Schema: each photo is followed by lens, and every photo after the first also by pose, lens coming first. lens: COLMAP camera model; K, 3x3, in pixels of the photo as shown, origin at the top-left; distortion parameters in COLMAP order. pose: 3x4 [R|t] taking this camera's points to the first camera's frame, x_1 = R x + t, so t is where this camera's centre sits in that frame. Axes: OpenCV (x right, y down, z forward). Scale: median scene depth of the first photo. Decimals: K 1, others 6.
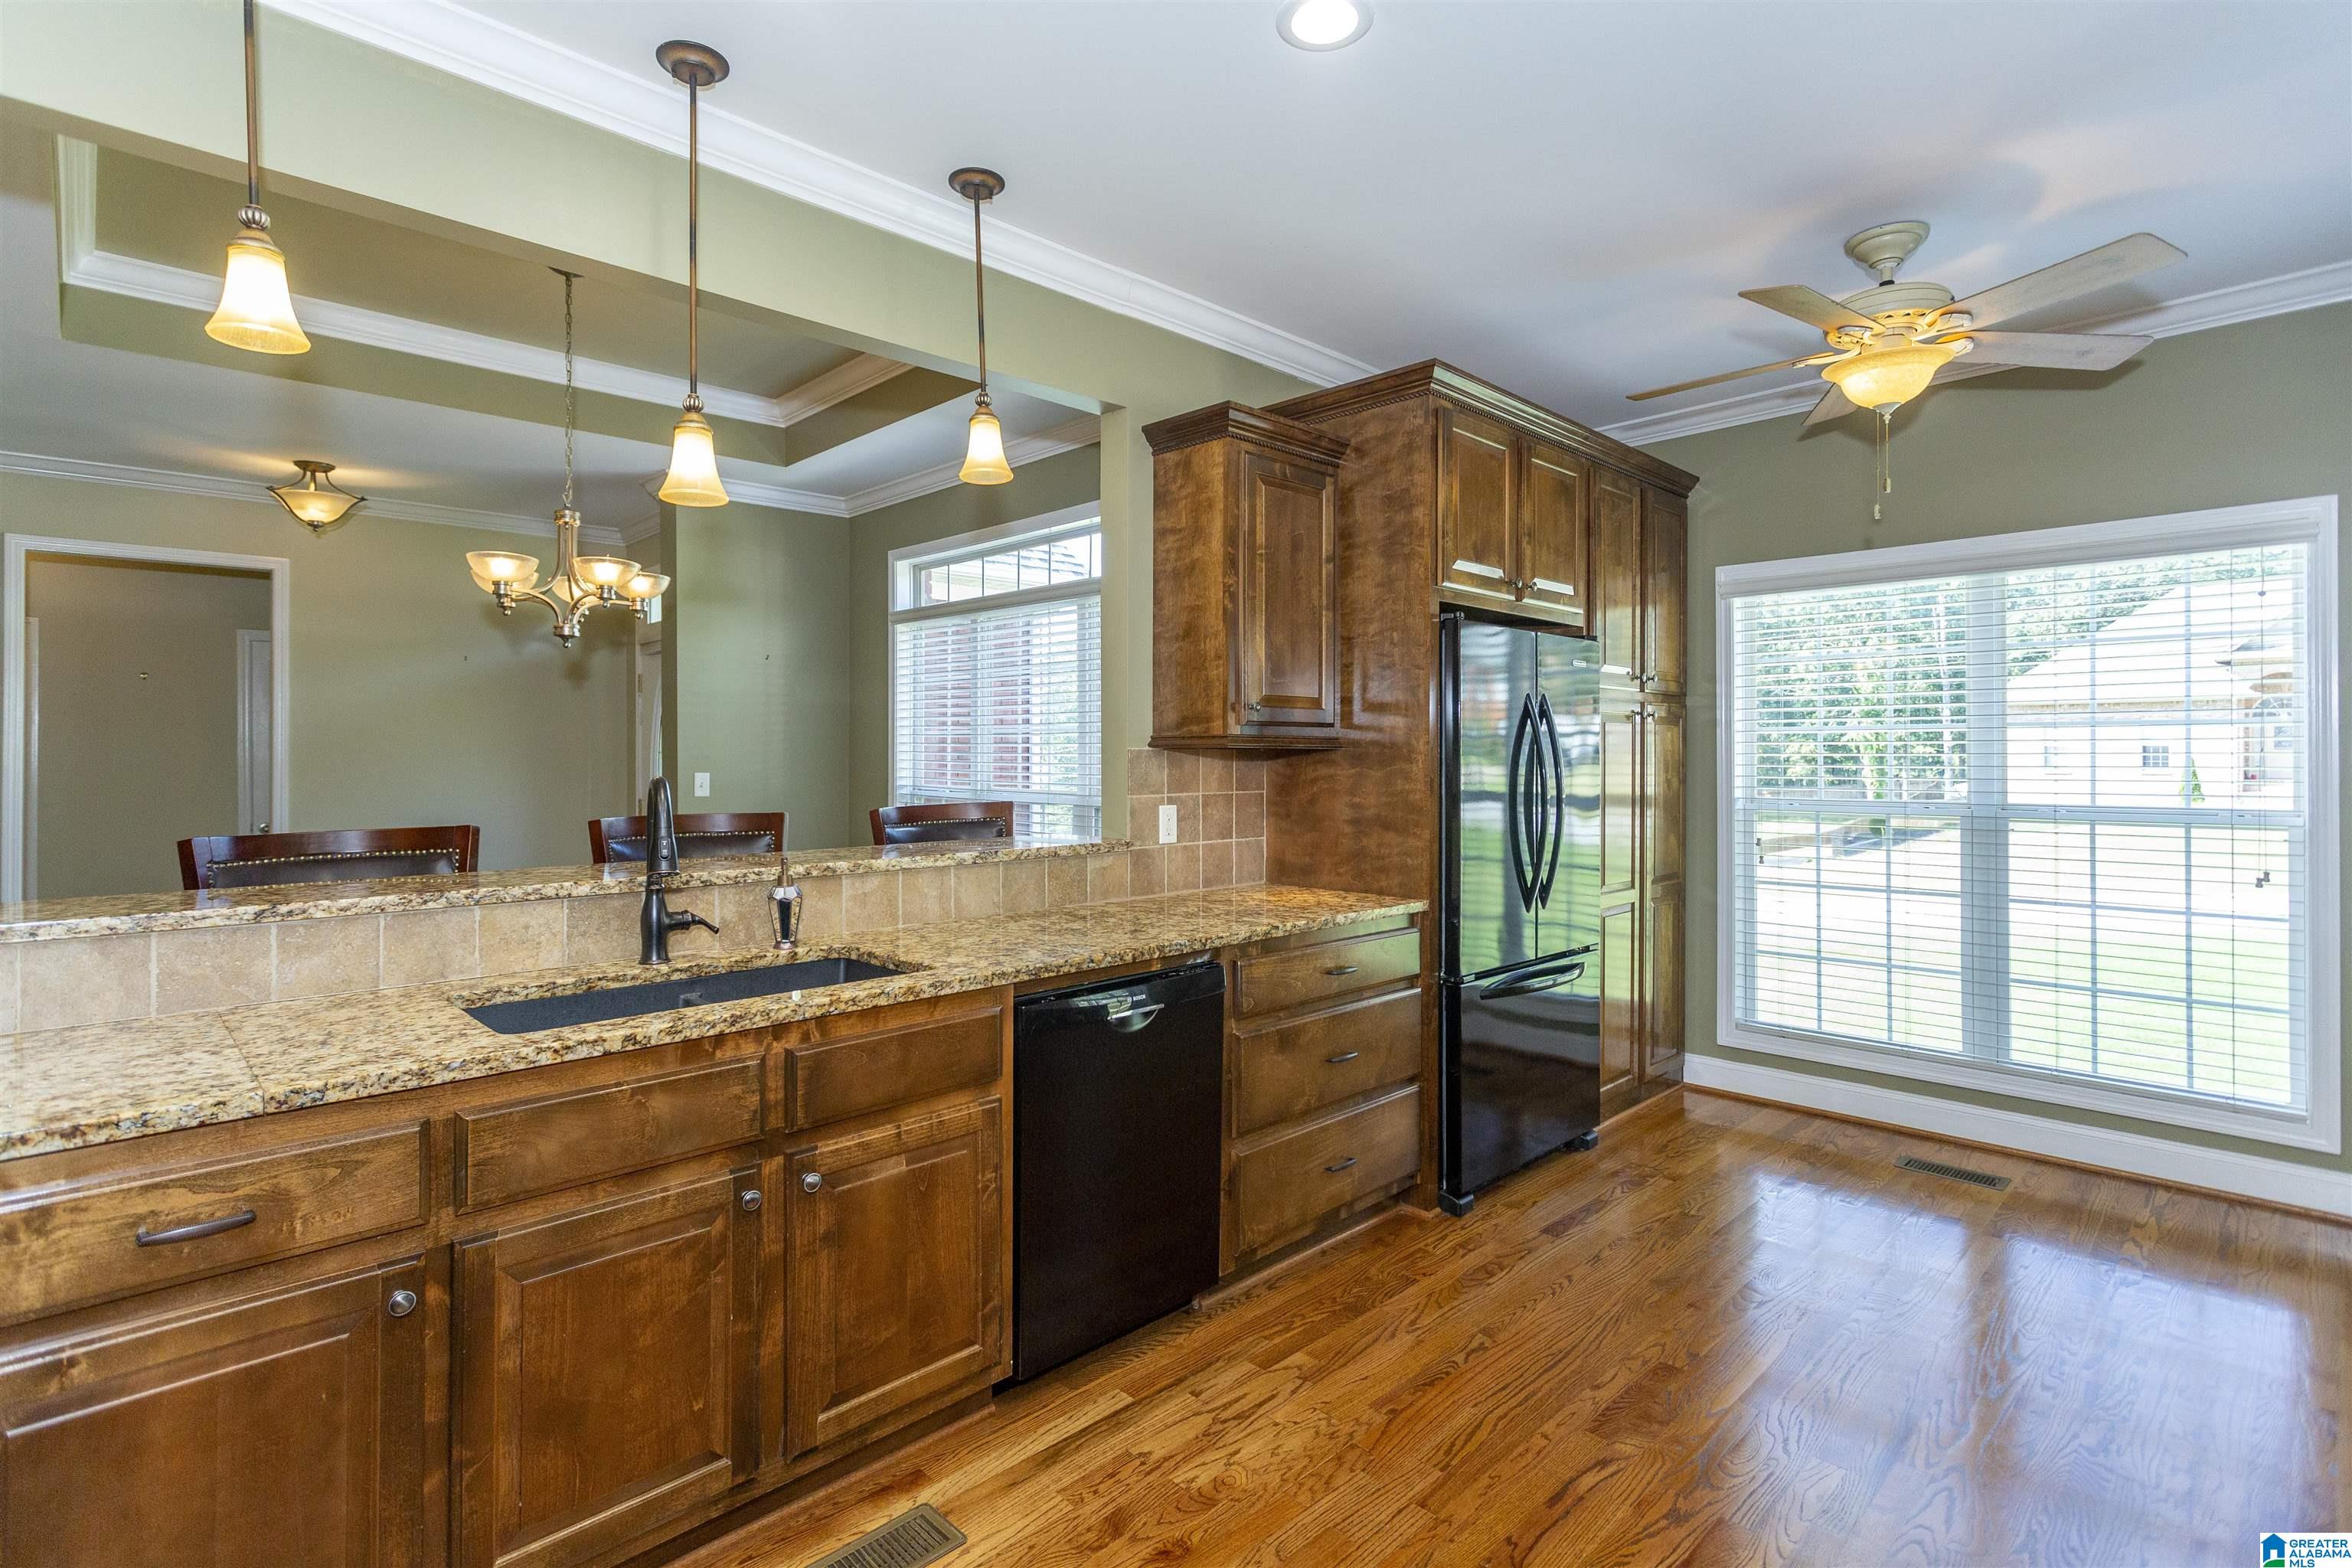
lens RADIAL K [[1144.1, 0, 1170.9], [0, 1144.1, 744.7], [0, 0, 1]] dist [0.016025, 0.001021]
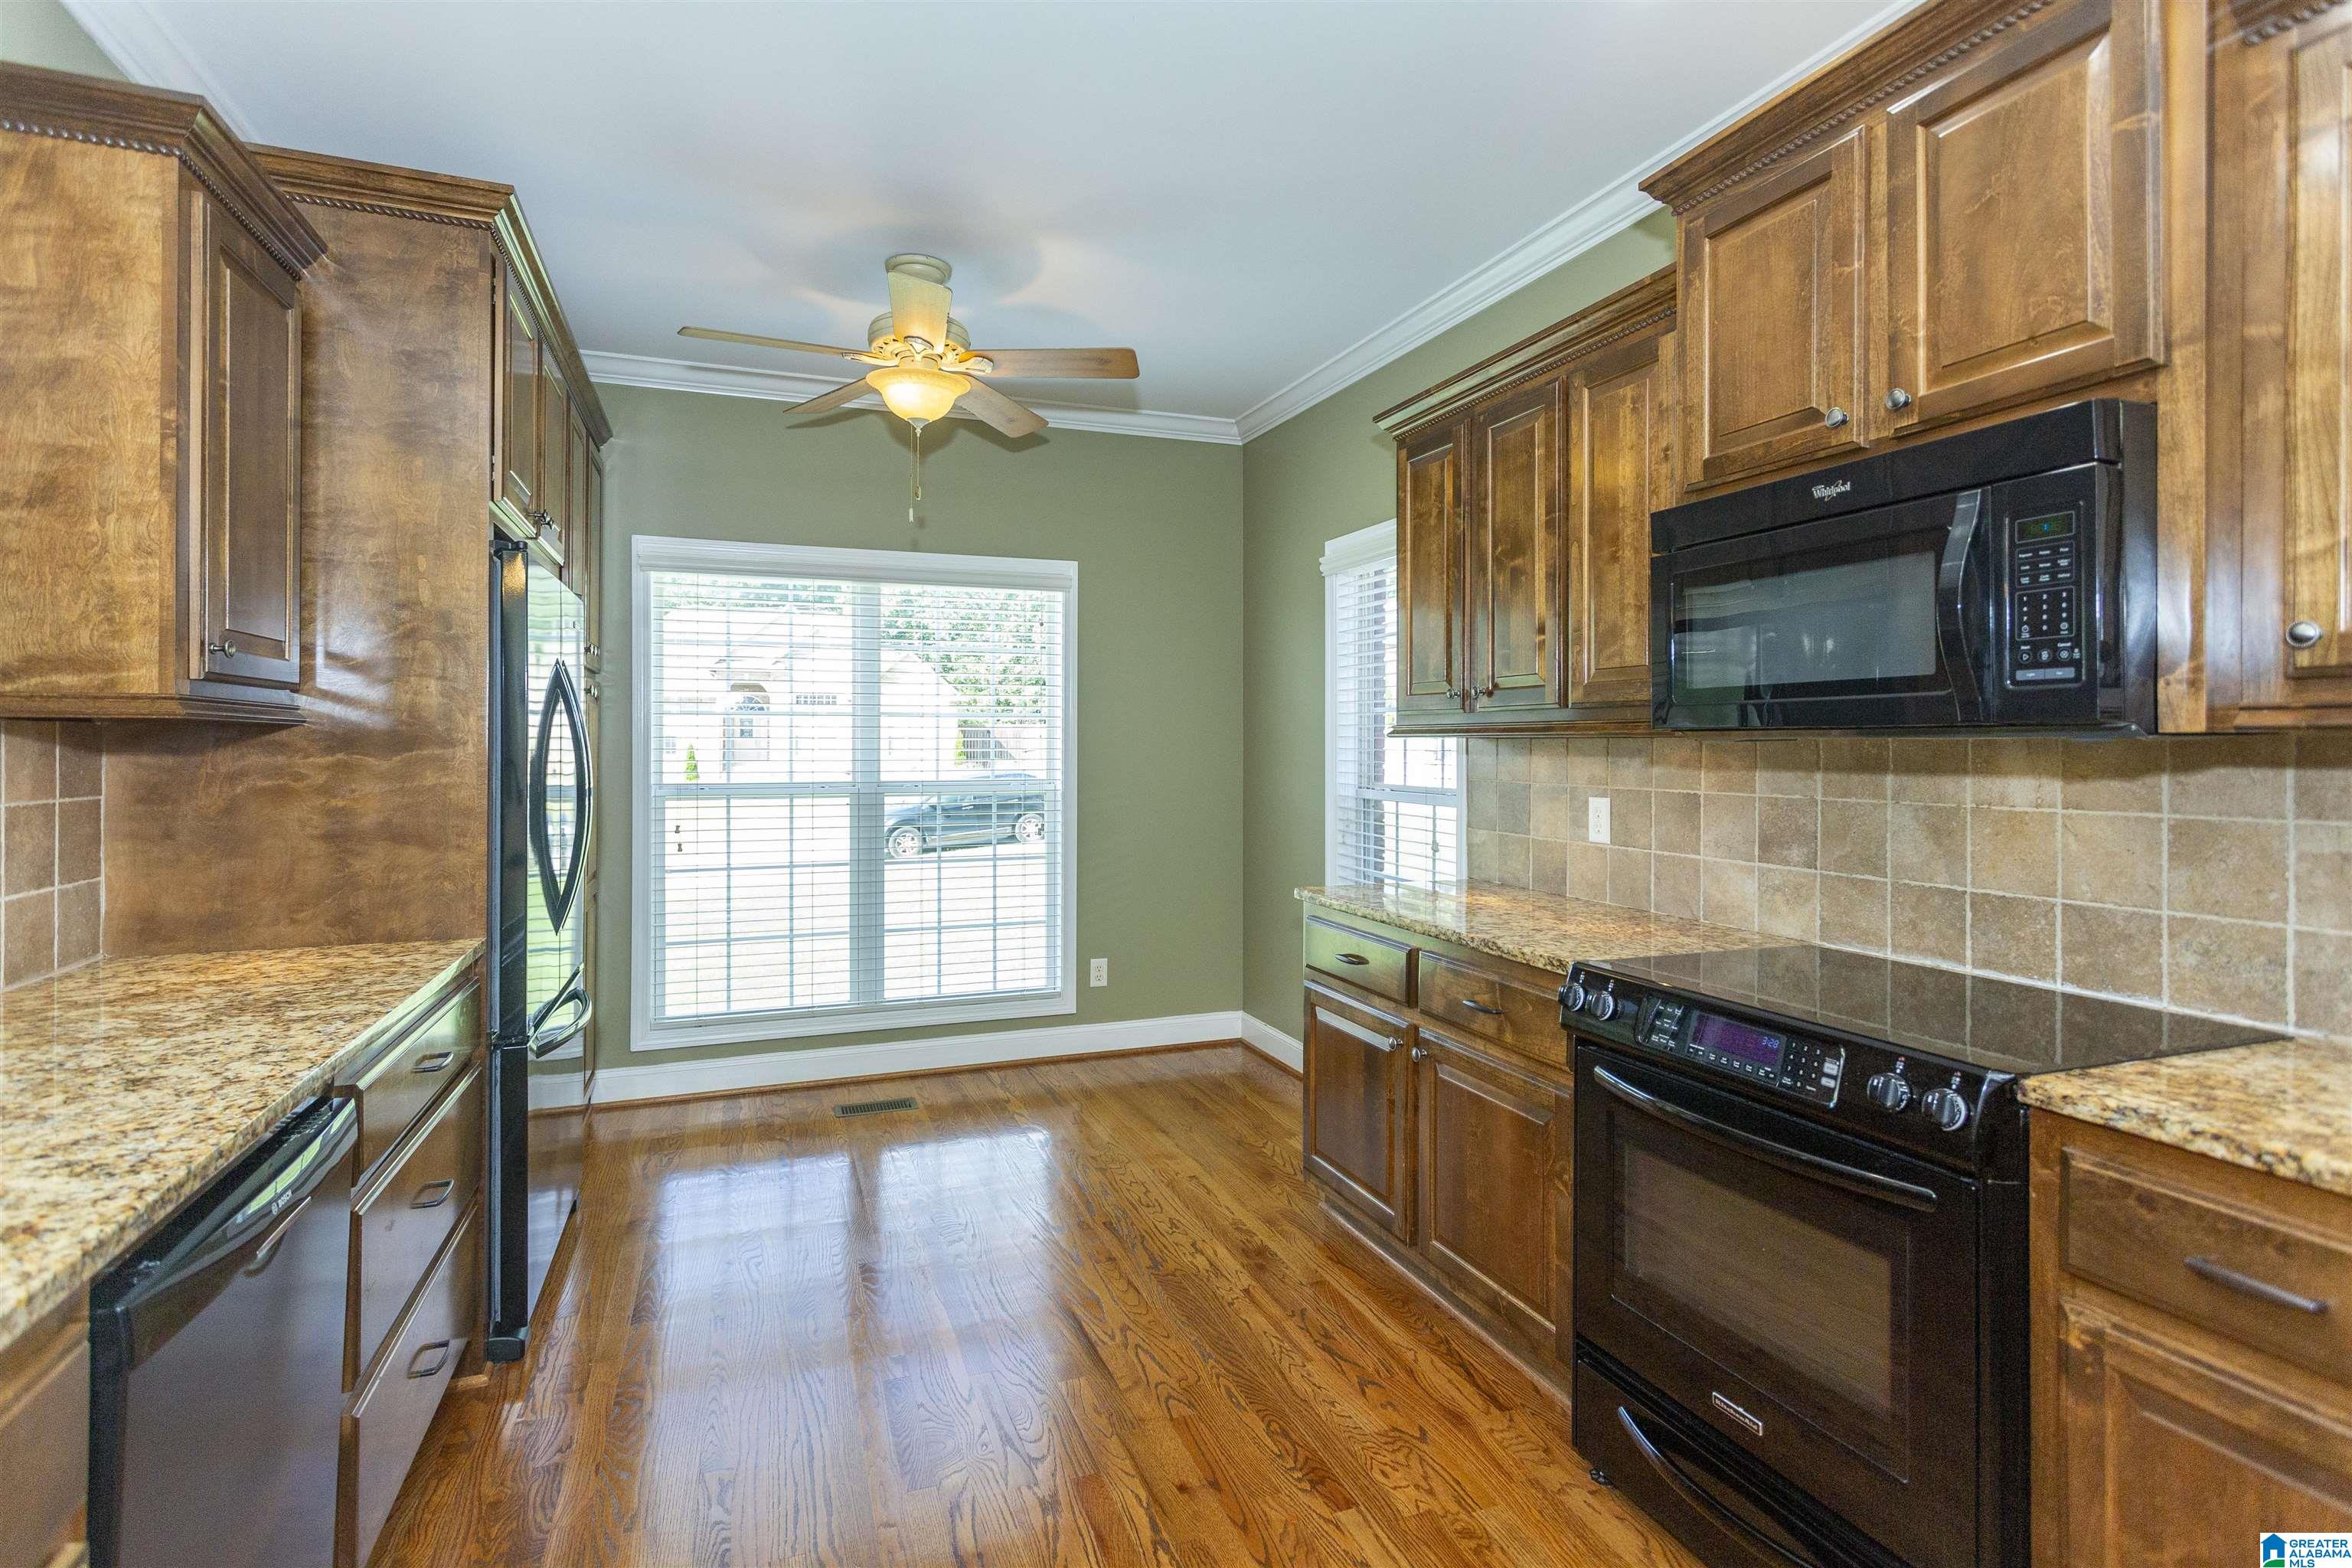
lens RADIAL K [[1144.1, 0, 1170.9], [0, 1144.1, 744.7], [0, 0, 1]] dist [0.016025, 0.001021]
pose [[0.391197, 0.001314, 0.920306, -0.247447], [-0.013465, 0.999900, 0.004296, 0.005558], [-0.920208, -0.014072, 0.391176, 0.295135]]
